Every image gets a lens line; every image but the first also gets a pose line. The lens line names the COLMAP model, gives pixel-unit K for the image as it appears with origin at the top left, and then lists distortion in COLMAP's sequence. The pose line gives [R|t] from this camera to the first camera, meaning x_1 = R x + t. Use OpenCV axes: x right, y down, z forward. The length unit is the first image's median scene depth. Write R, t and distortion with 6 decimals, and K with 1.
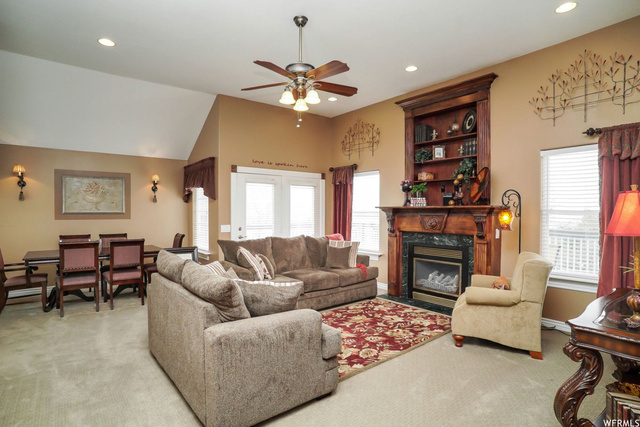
lens RADIAL K [[336.4, 0, 306.8], [0, 336.4, 211.2], [0, 0, 1]] dist [-0.015847, 0.005871]
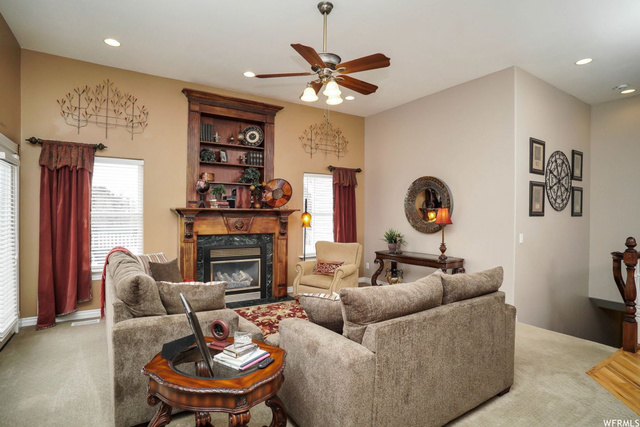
lens RADIAL K [[336.4, 0, 318.2], [0, 336.4, 216.8], [0, 0, 1]] dist [-0.015847, 0.005871]
pose [[0.104425, -0.010456, 0.994478, -0.667956], [-0.006702, 0.999915, 0.011217, -0.002972], [-0.994510, -0.007836, 0.104346, 0.668688]]
